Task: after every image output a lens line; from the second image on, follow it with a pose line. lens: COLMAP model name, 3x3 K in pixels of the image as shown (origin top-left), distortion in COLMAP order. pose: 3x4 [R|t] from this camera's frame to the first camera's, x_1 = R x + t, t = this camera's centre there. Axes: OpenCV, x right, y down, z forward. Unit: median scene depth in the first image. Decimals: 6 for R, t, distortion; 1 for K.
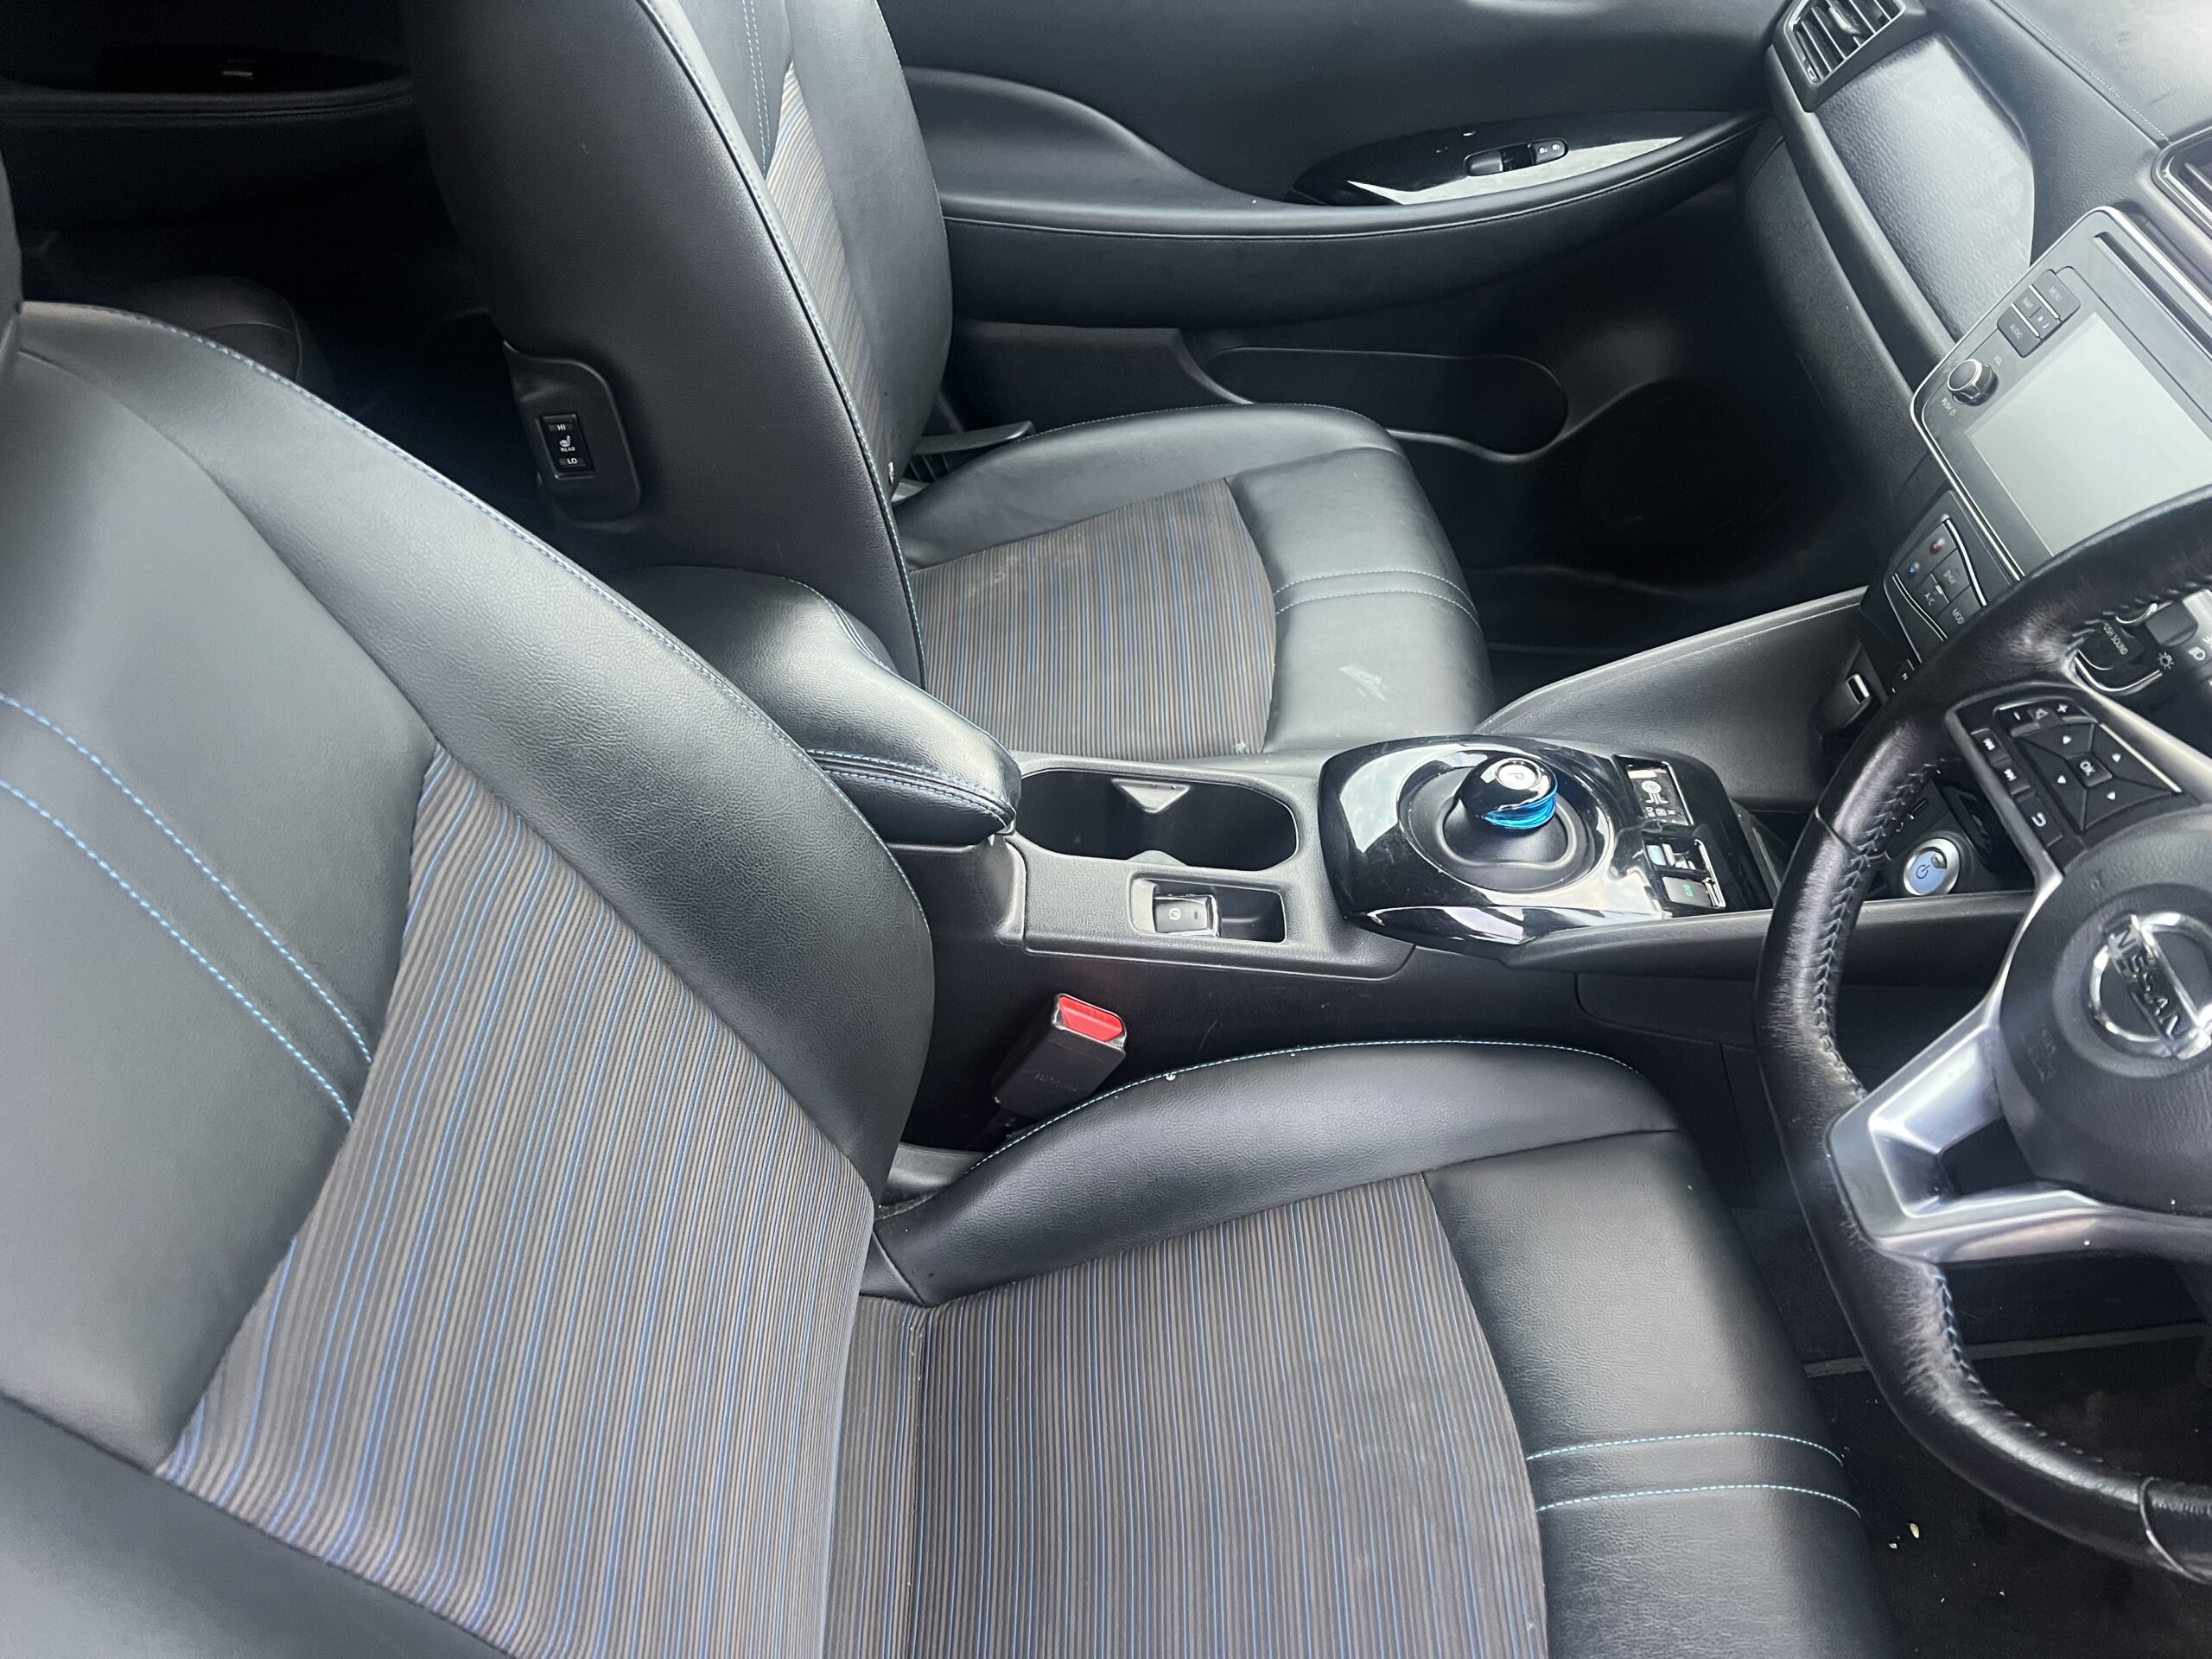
lens RADIAL K [[1682.2, 0, 1100.2], [0, 1682.2, 819.0], [0, 0, 1]] dist [0.057520, -0.075562]
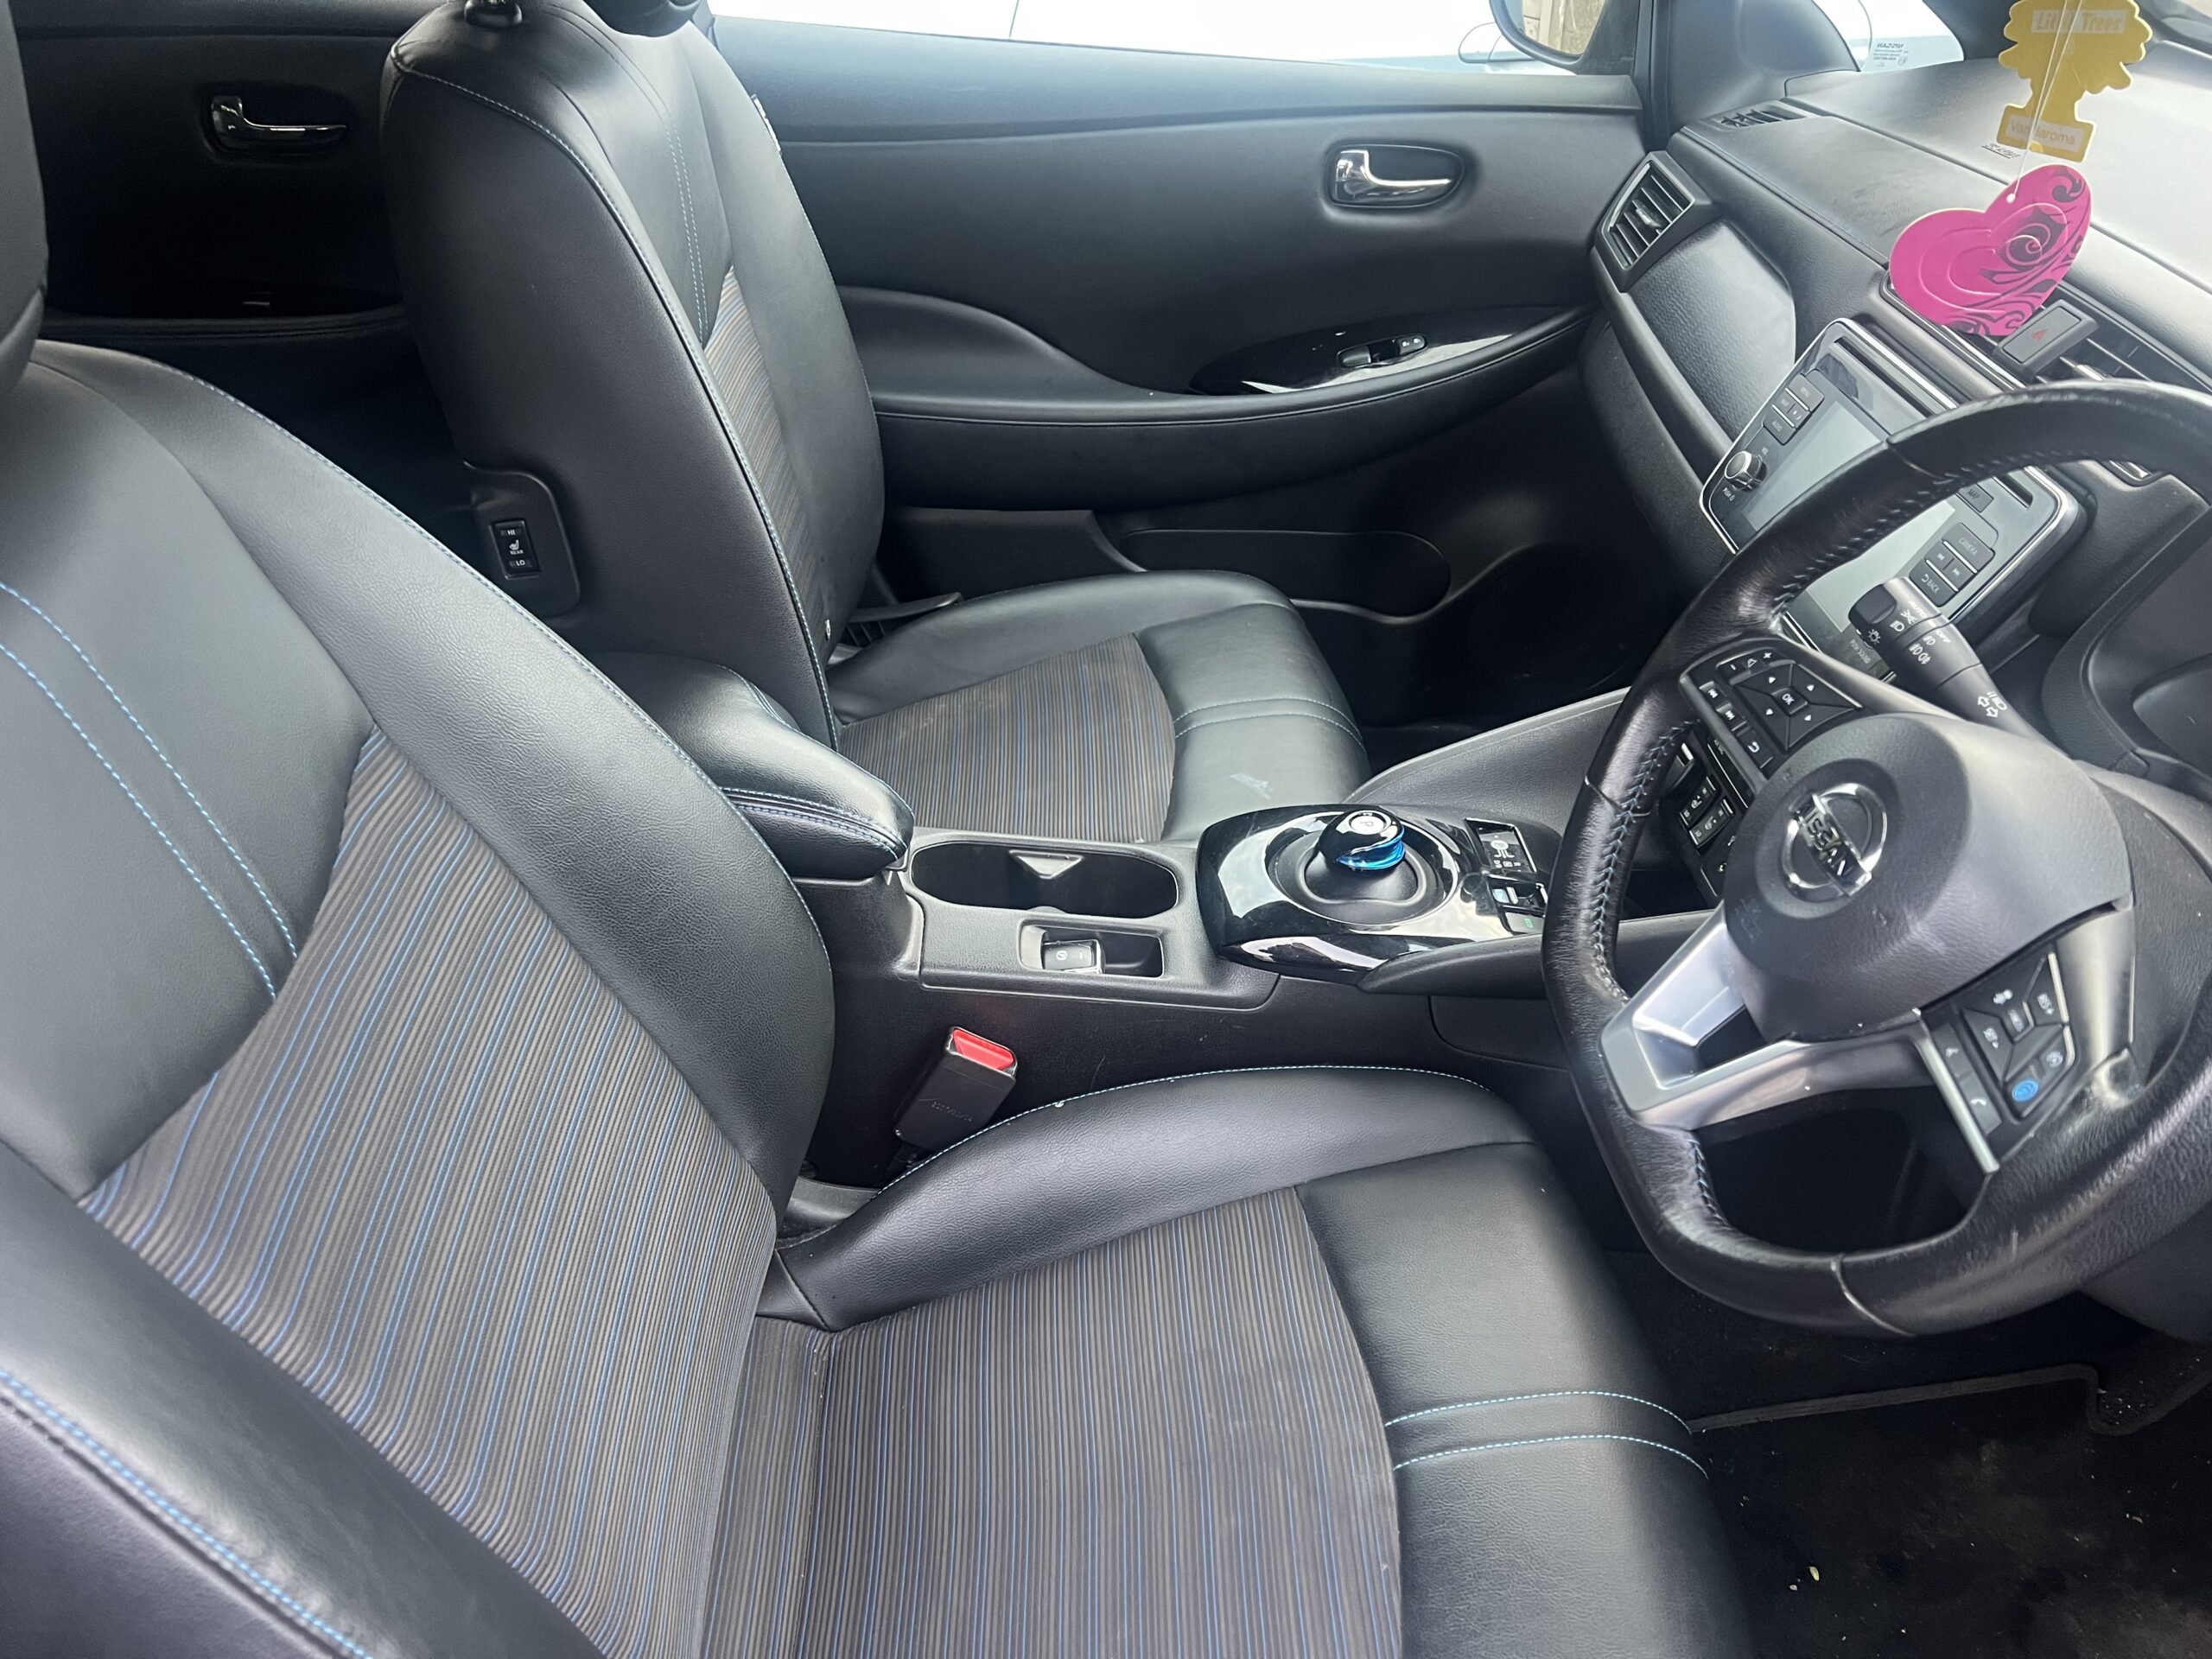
lens RADIAL K [[1682.2, 0, 1085.7], [0, 1682.2, 826.4], [0, 0, 1]] dist [0.057520, -0.075562]
pose [[0.999694, -0.023817, -0.006698, 0.072846], [0.022335, 0.985229, -0.169781, 0.166021], [0.010643, 0.169580, 0.985459, -0.090901]]
